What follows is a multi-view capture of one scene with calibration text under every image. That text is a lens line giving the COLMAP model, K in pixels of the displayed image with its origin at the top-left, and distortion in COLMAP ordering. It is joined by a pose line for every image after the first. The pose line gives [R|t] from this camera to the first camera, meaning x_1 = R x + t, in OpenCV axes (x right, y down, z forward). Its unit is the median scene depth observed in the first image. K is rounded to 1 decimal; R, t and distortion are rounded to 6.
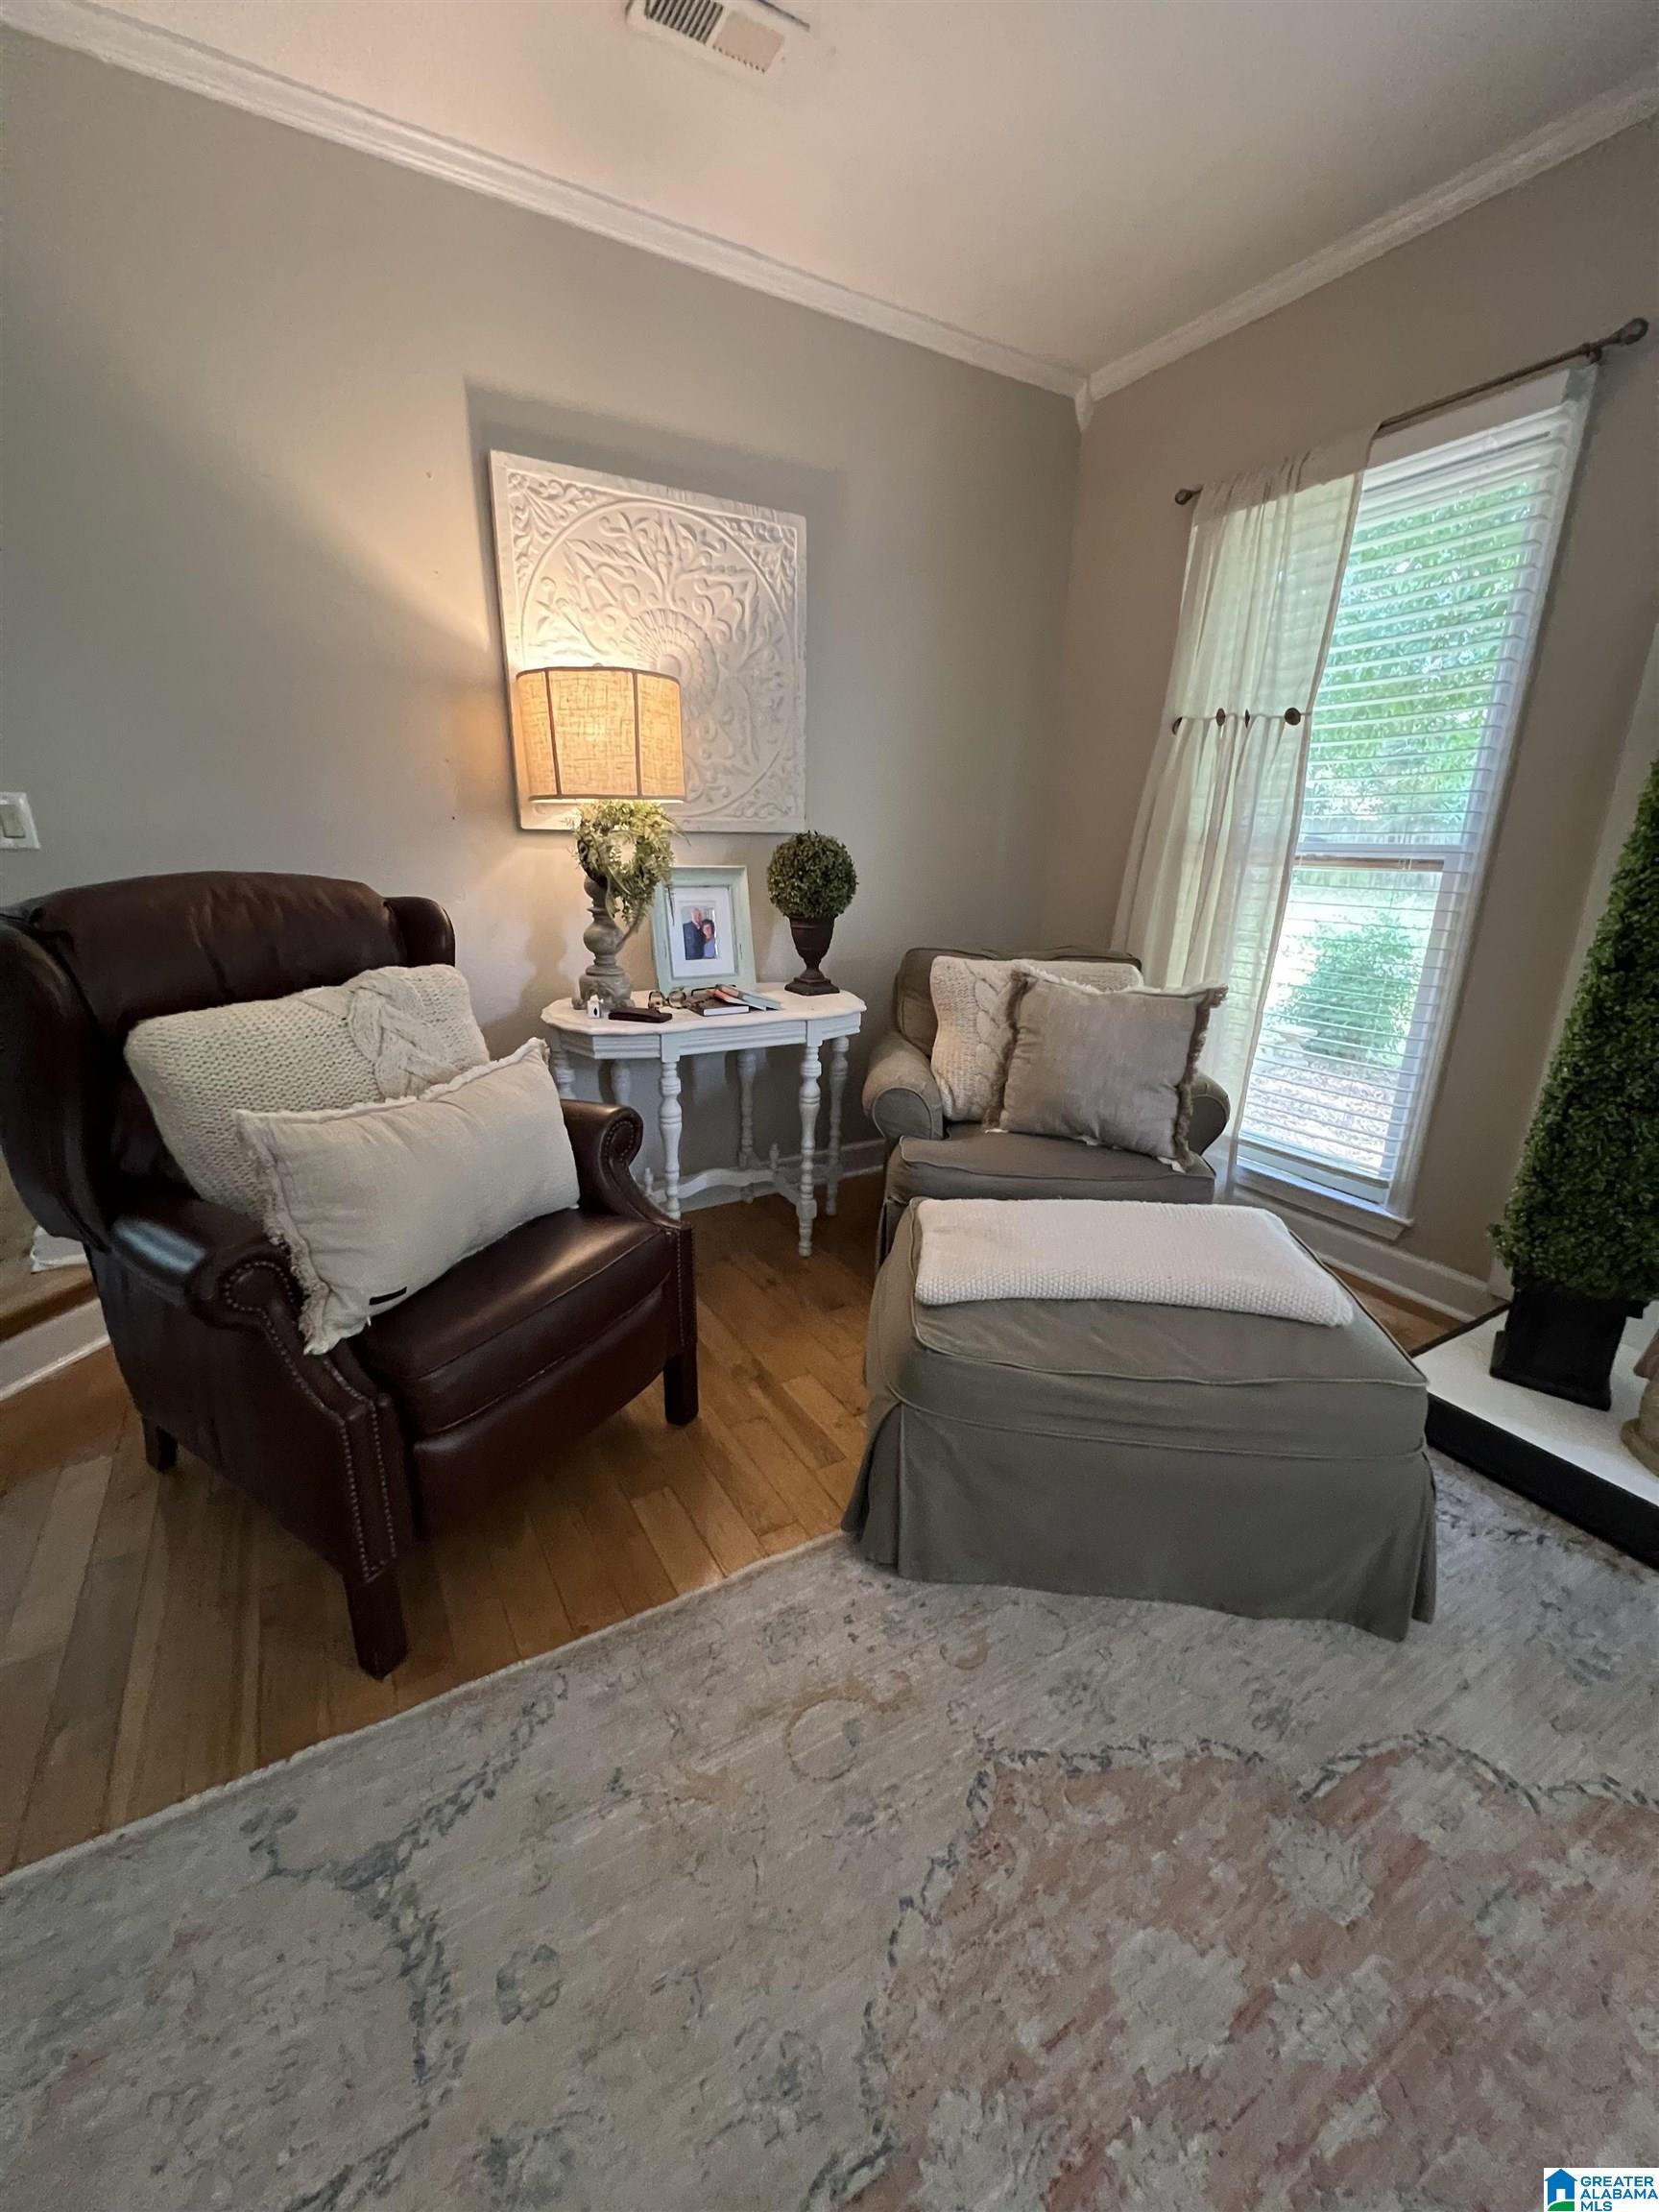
lens RADIAL K [[886.7, 0, 830.2], [0, 886.7, 1103.2], [0, 0, 1]] dist [0.000194, -0.000115]
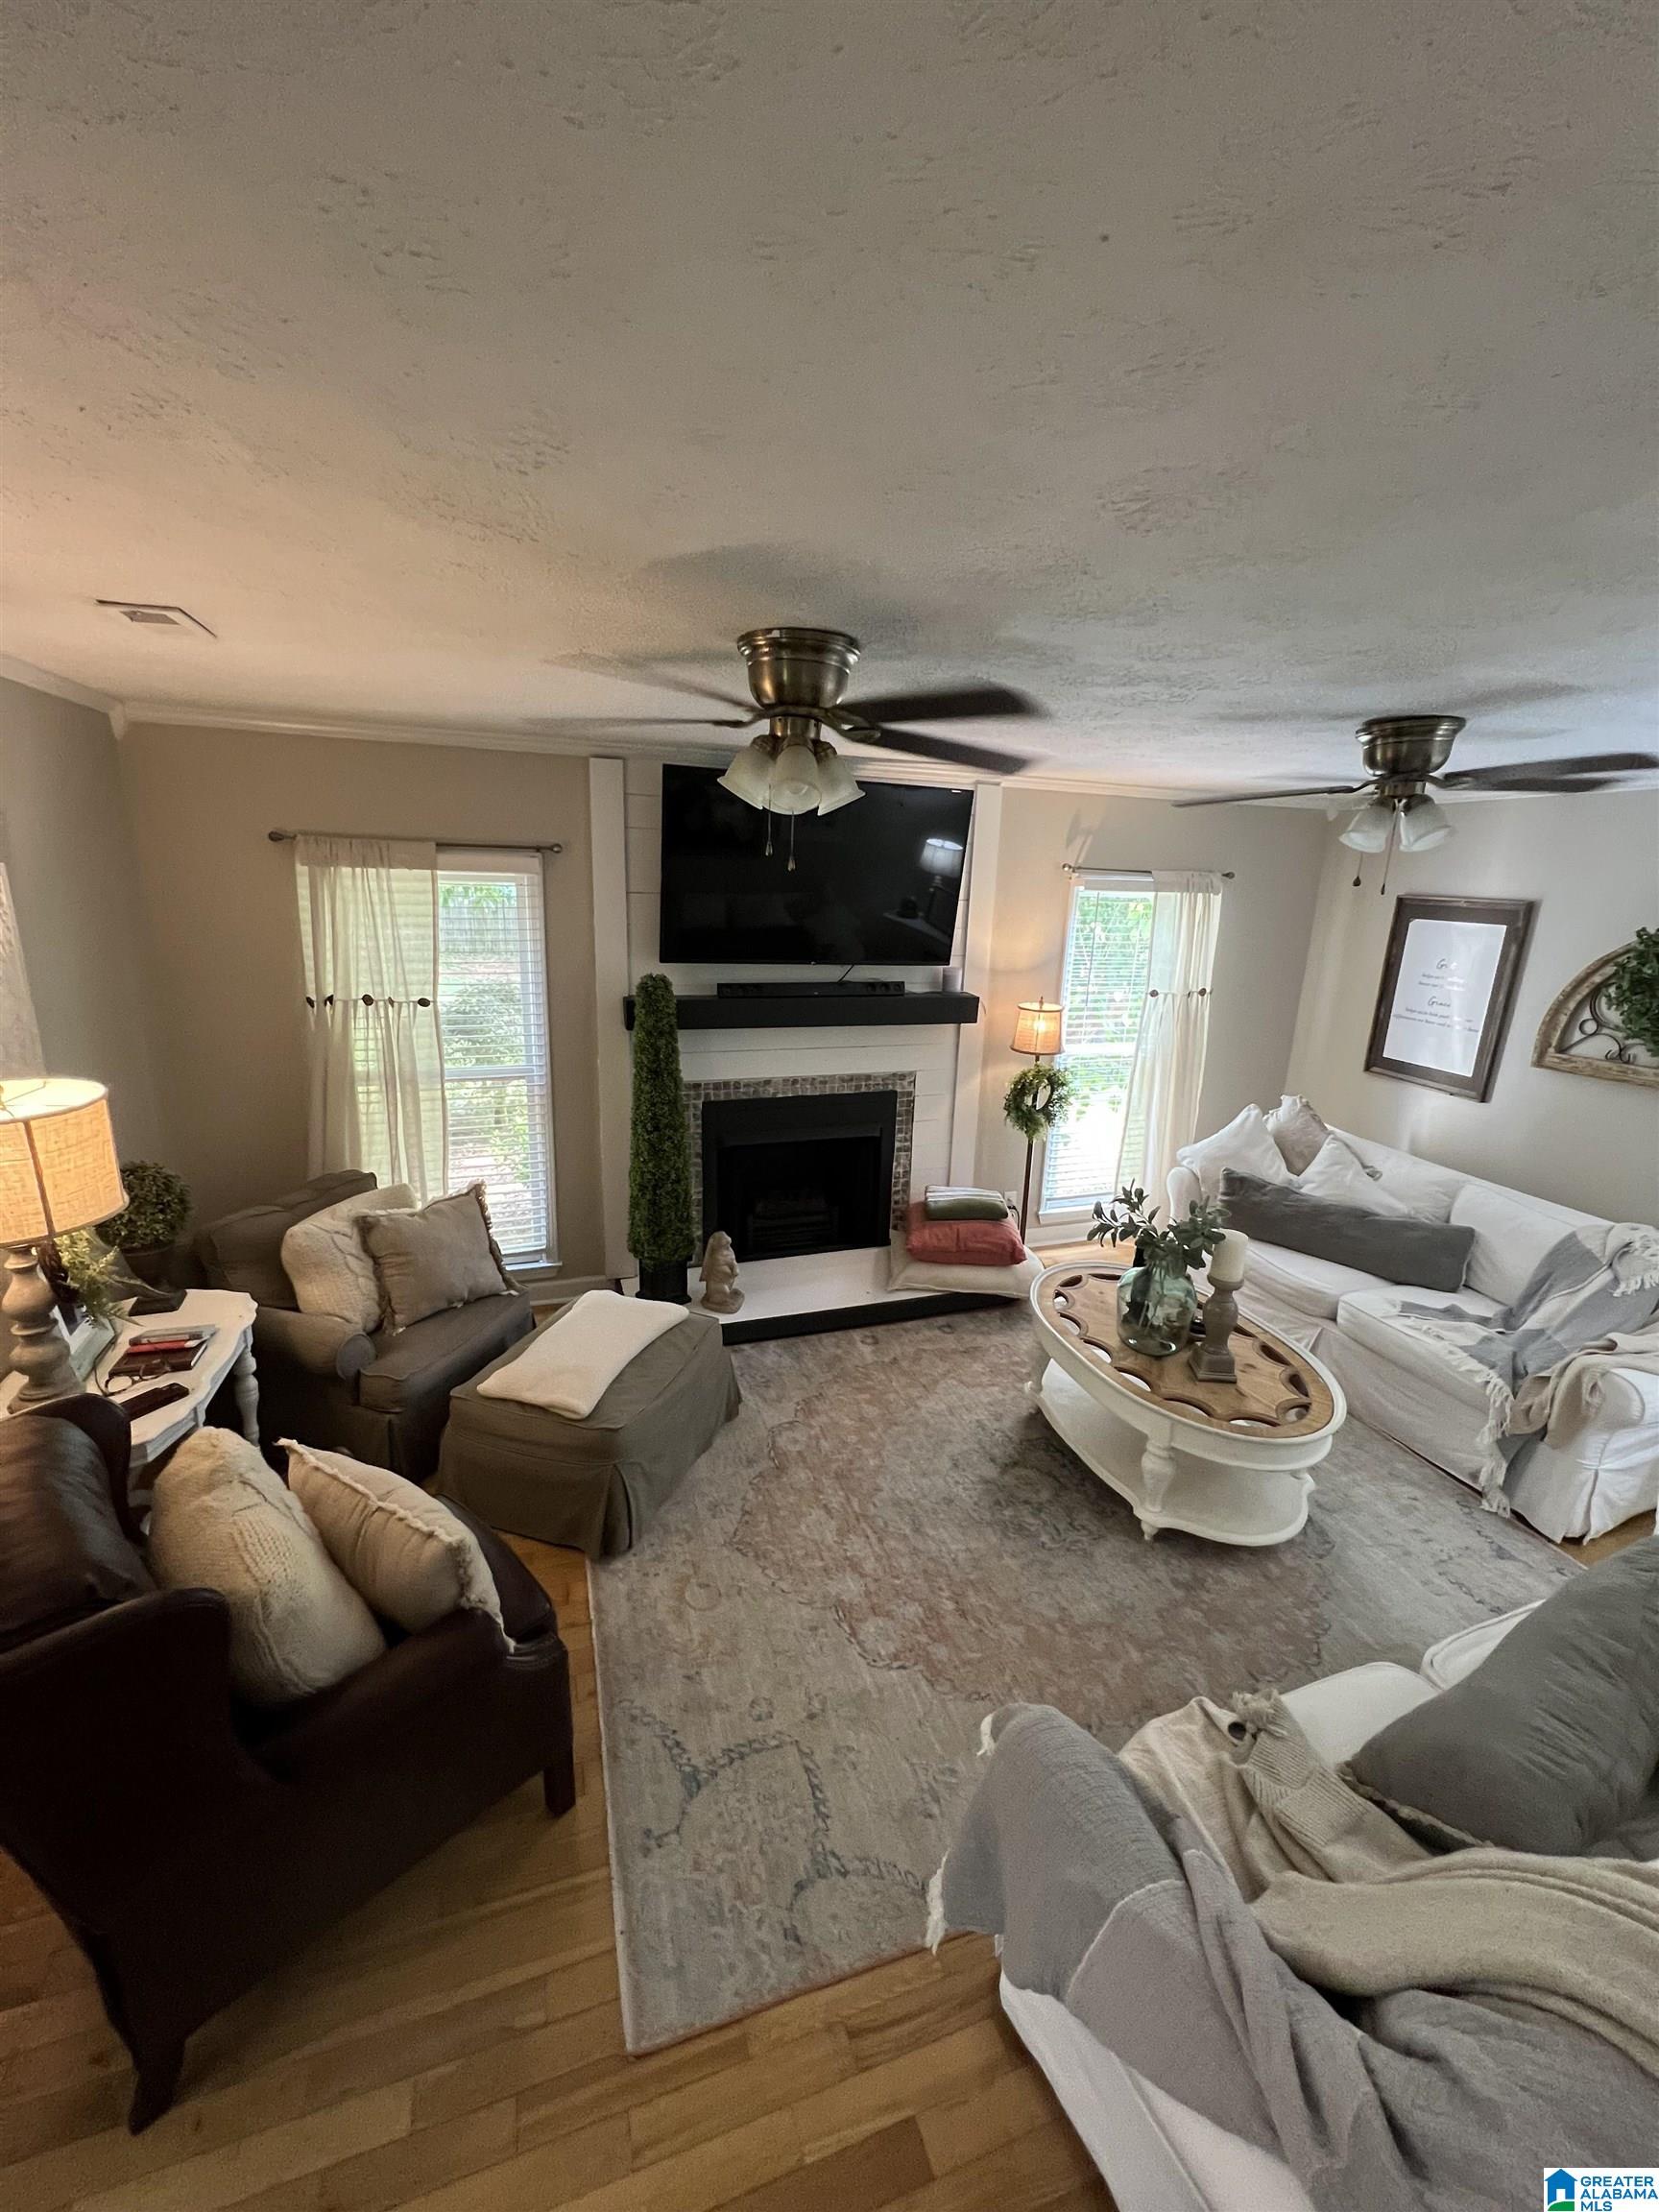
lens RADIAL K [[886.7, 0, 830.2], [0, 886.7, 1103.2], [0, 0, 1]] dist [0.000194, -0.000115]
pose [[0.199709, -0.253234, 0.946567, -1.454146], [0.251276, 0.946959, 0.200324, -0.671422], [-0.947089, 0.197843, 0.252747, -0.073269]]
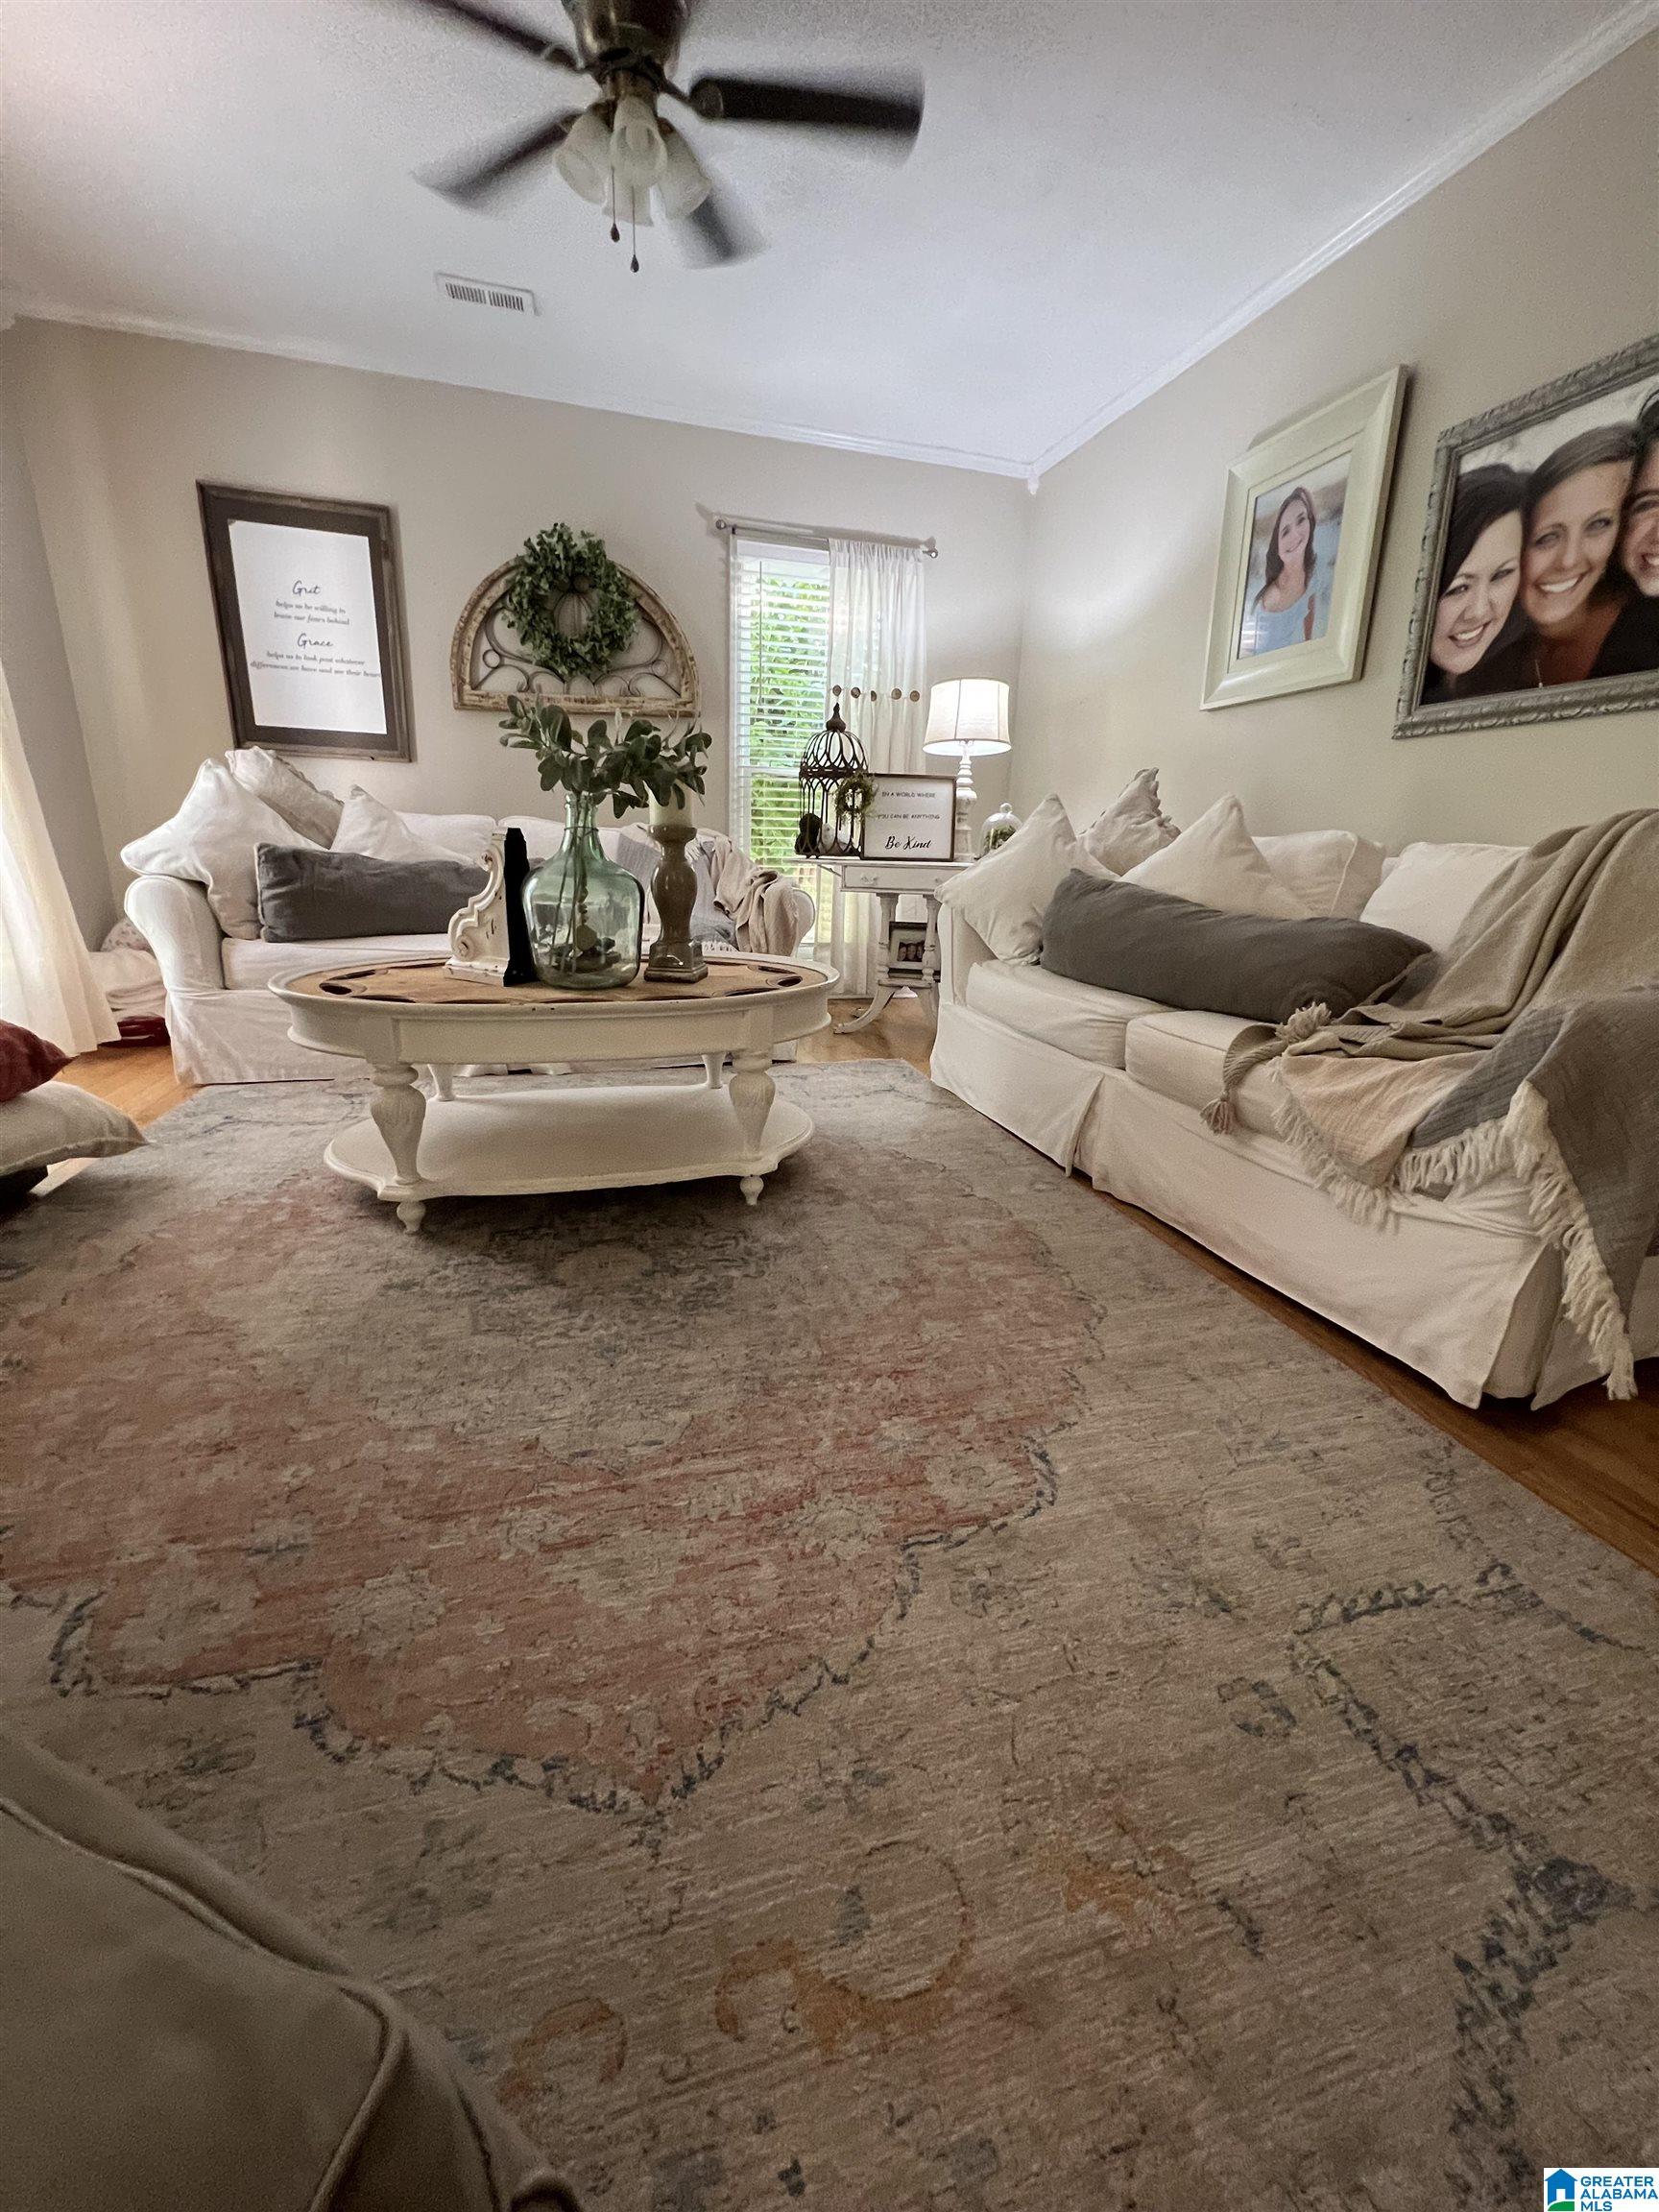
lens RADIAL K [[886.7, 0, 830.2], [0, 886.7, 1103.2], [0, 0, 1]] dist [0.000194, -0.000115]
pose [[-0.969713, -0.110314, 0.217919, -0.024391], [0.026898, 0.838542, 0.544173, -0.045288], [-0.242764, 0.533553, -0.810177, 1.028793]]
